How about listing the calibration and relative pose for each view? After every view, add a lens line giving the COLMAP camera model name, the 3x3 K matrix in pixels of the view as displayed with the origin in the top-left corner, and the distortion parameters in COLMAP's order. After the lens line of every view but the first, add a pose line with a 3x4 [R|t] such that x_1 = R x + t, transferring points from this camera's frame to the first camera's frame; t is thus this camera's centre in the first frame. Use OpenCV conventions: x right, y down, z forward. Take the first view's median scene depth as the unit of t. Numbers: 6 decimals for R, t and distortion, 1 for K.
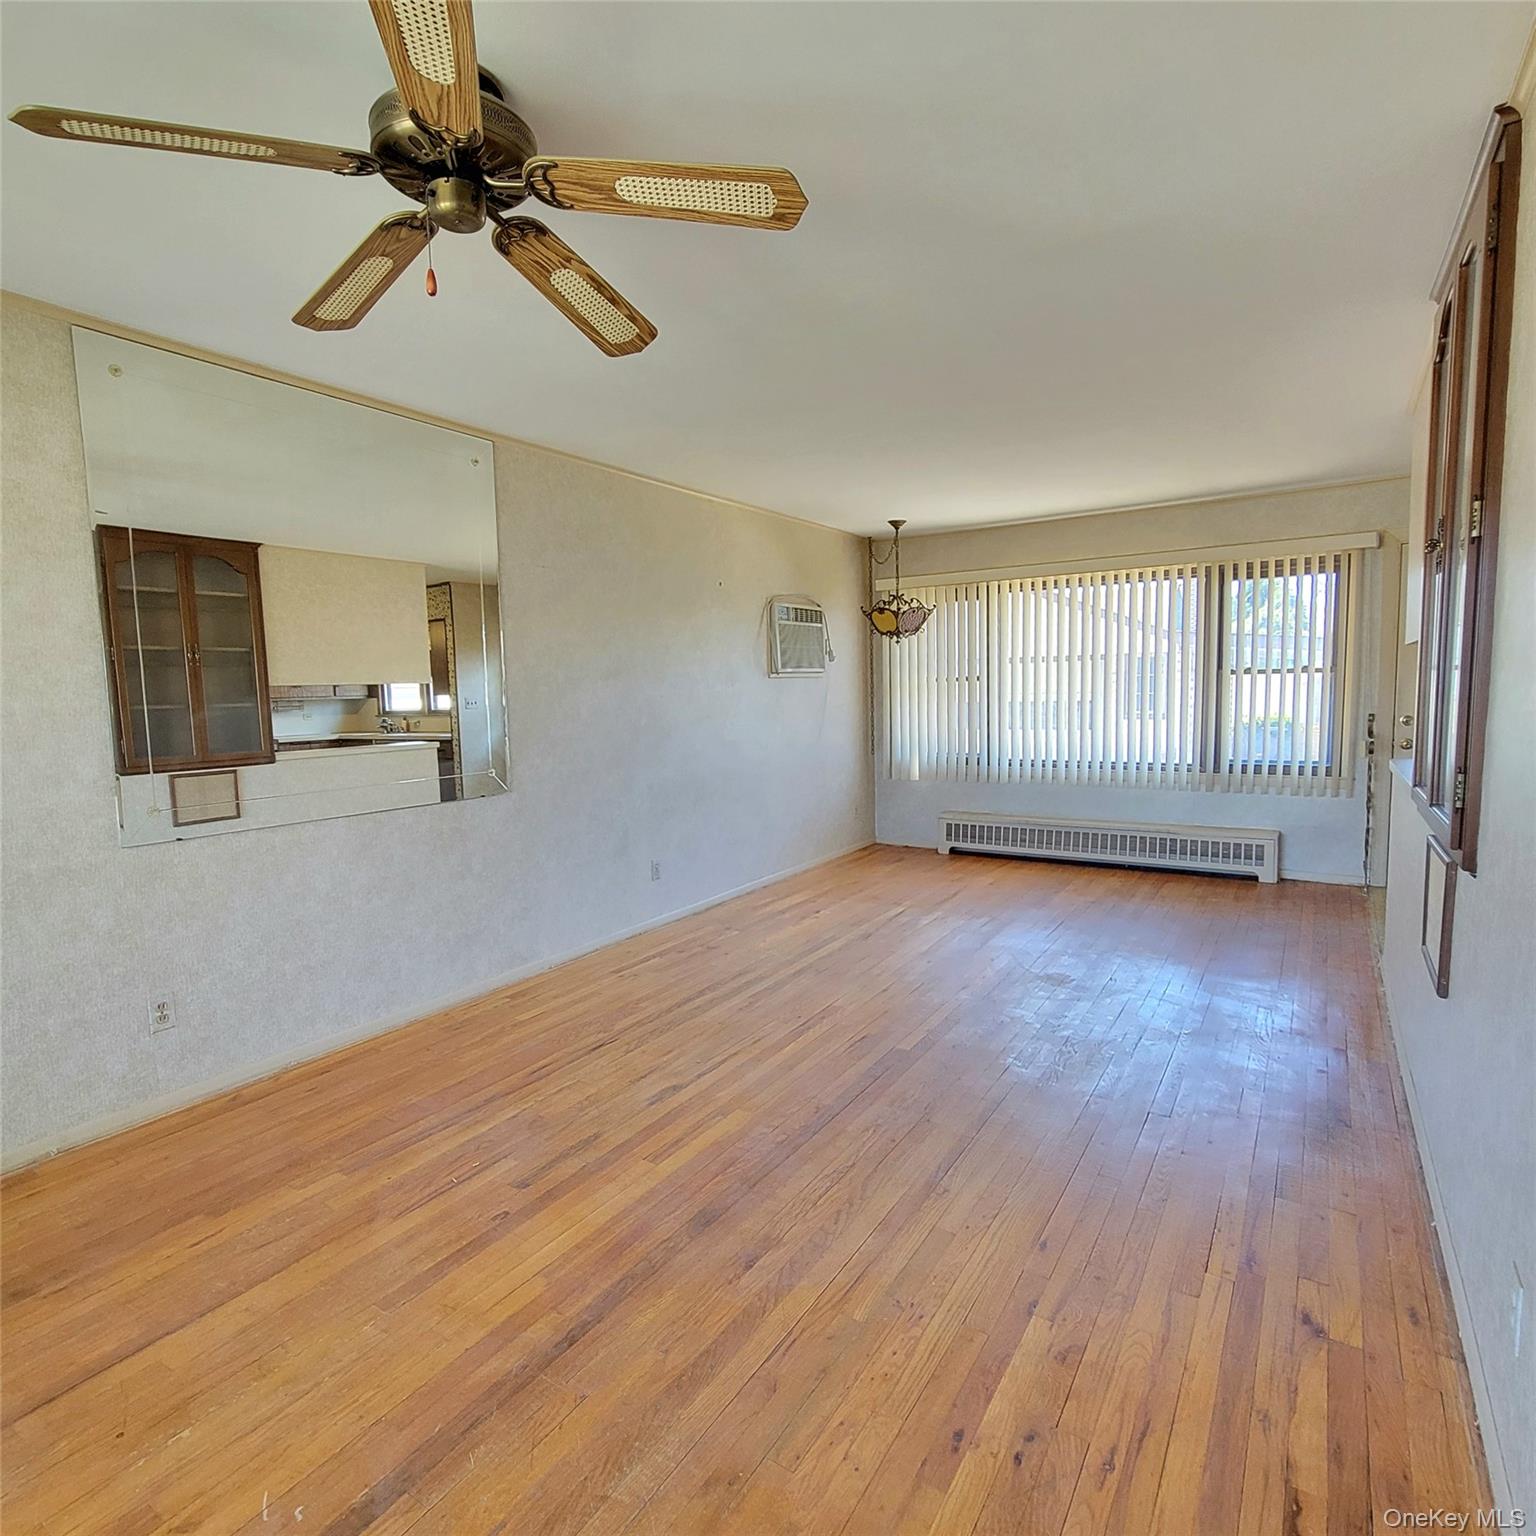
lens RADIAL K [[873.6, 0, 760.1], [0, 873.6, 766.0], [0, 0, 1]] dist [-0.008721, 0.000993]
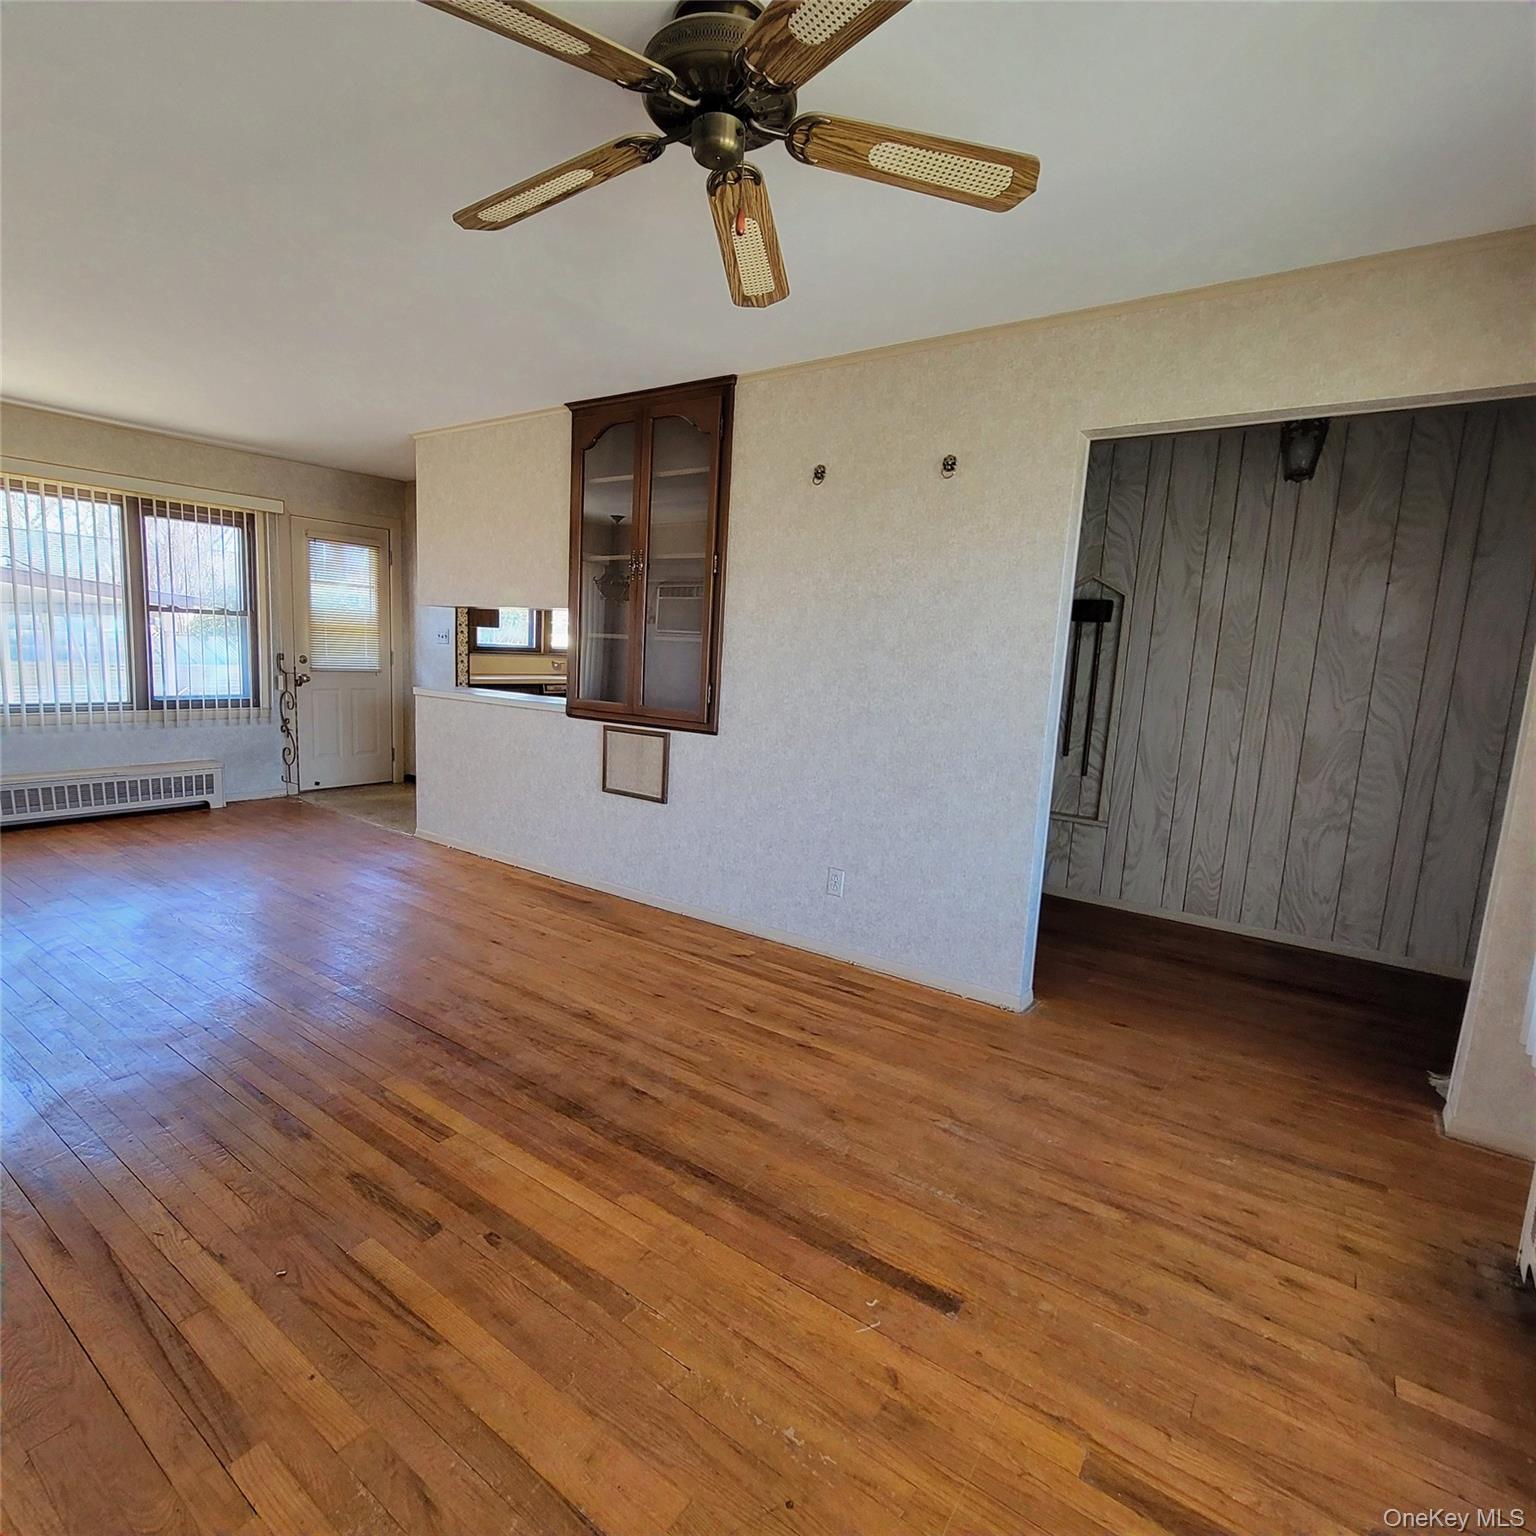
lens RADIAL K [[836.2, 0, 757.0], [0, 836.2, 771.6], [0, 0, 1]] dist [-0.007520, 0.001631]
pose [[0.044865, -0.119620, 0.991806, -0.874237], [0.040403, 0.992210, 0.117841, -0.014633], [-0.998176, 0.034785, 0.049348, 0.582934]]
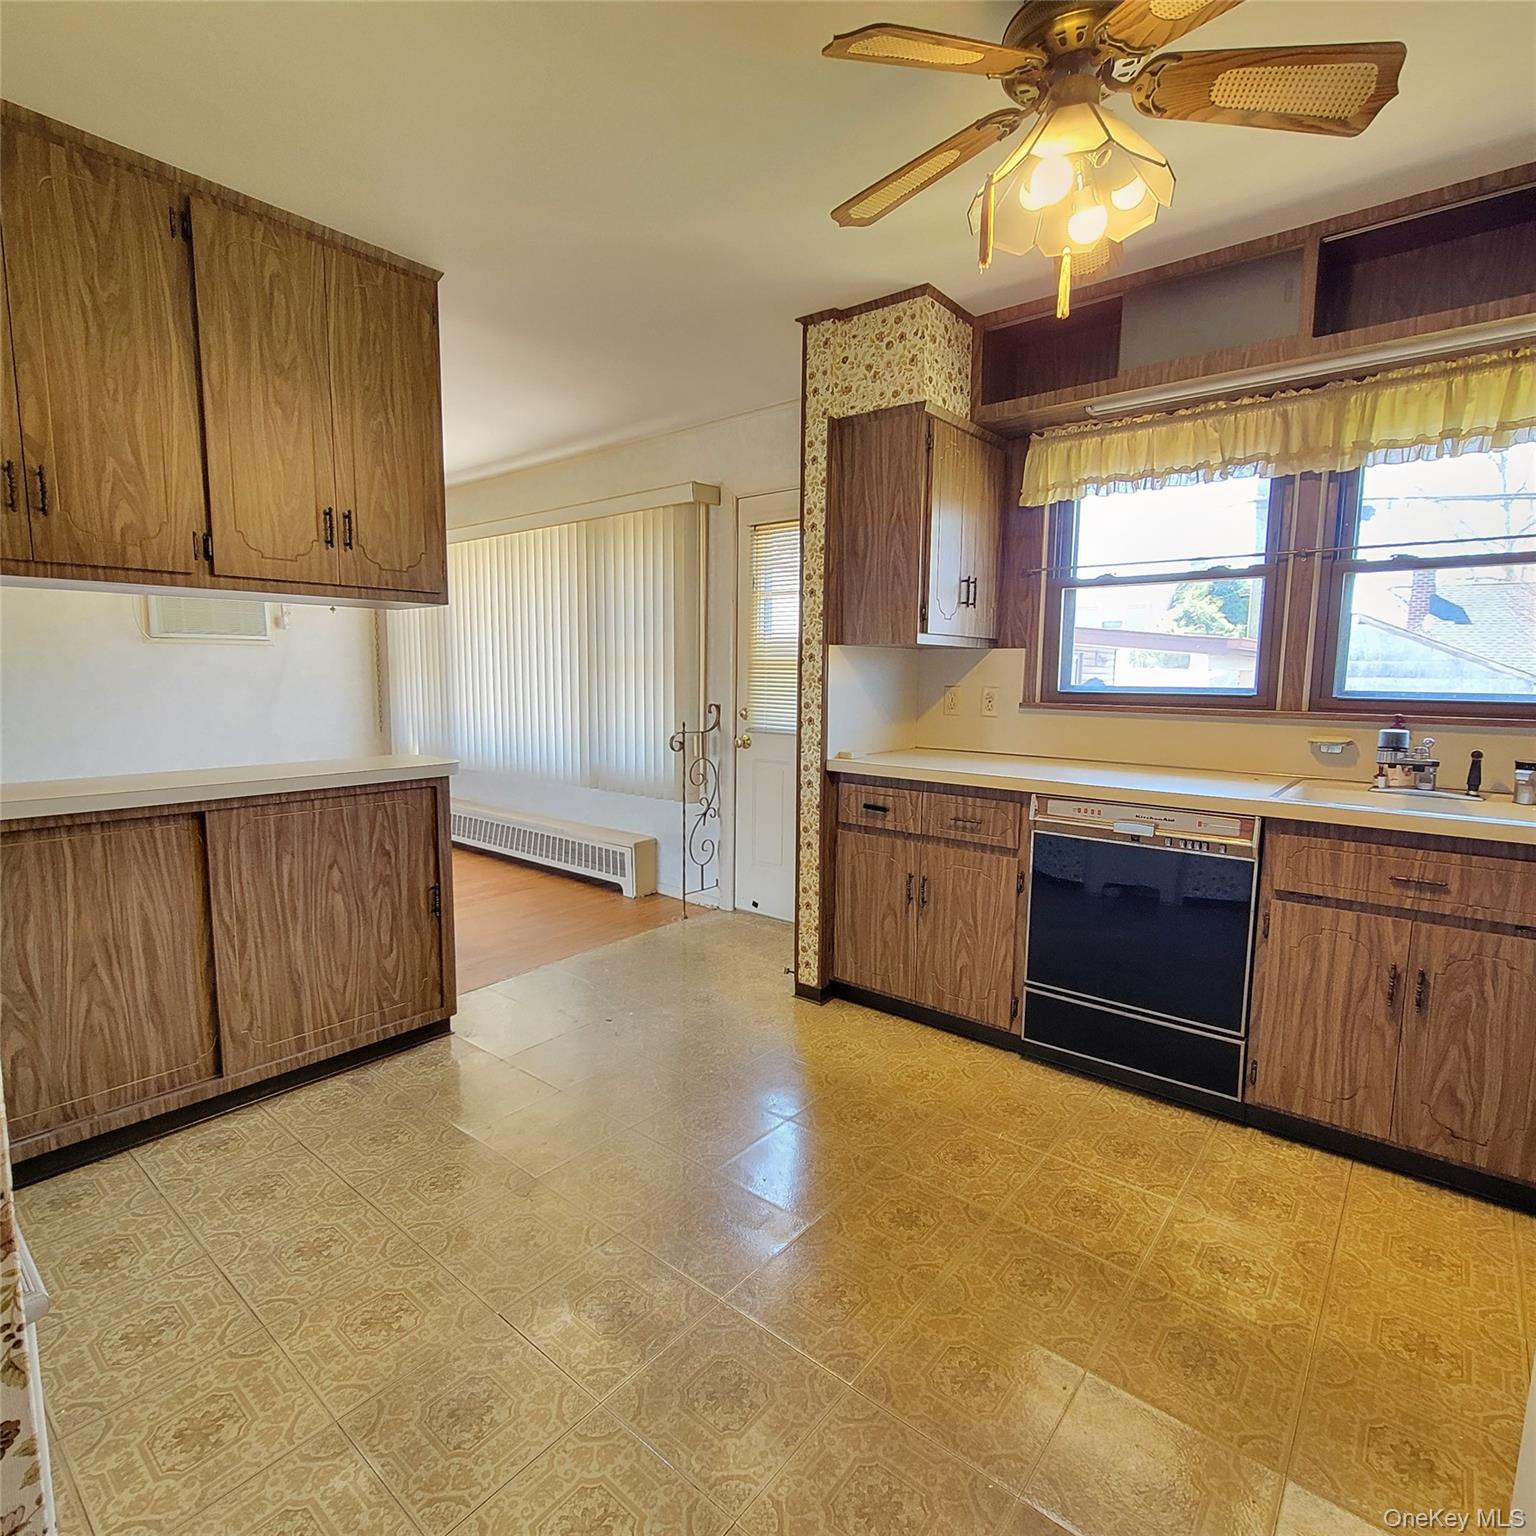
lens RADIAL K [[836.2, 0, 757.0], [0, 836.2, 771.6], [0, 0, 1]] dist [-0.007520, 0.001631]
pose [[0.991284, 0.048954, -0.122306, 1.697679], [-0.045603, 0.998508, 0.030050, -0.045040], [0.123595, -0.024211, 0.992037, 0.414804]]
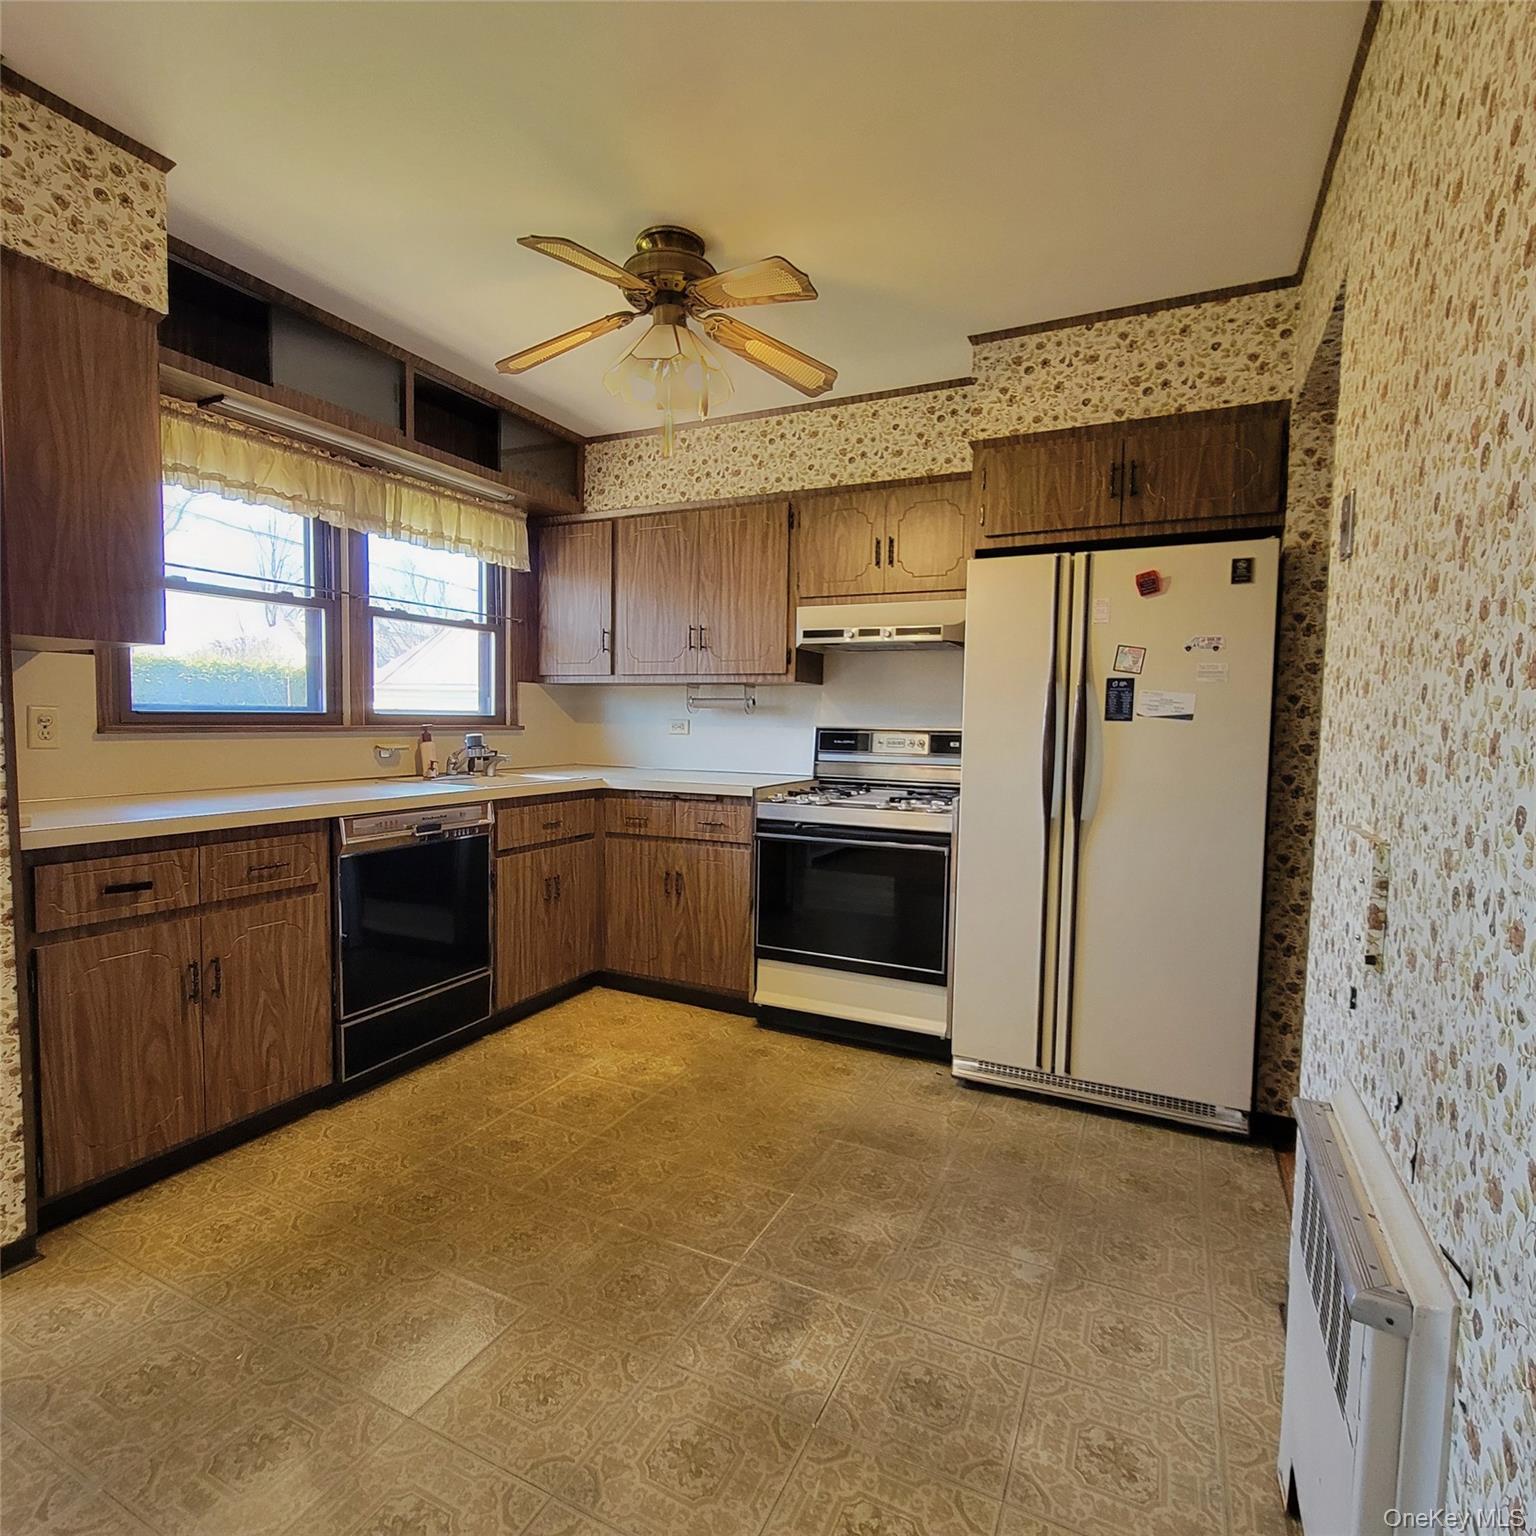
lens RADIAL K [[836.2, 0, 757.0], [0, 836.2, 771.6], [0, 0, 1]] dist [-0.007520, 0.001631]
pose [[-0.110424, -0.041575, 0.993015, 0.932817], [0.080730, 0.995448, 0.050654, -0.064828], [-0.990600, 0.085760, -0.106565, 1.059181]]
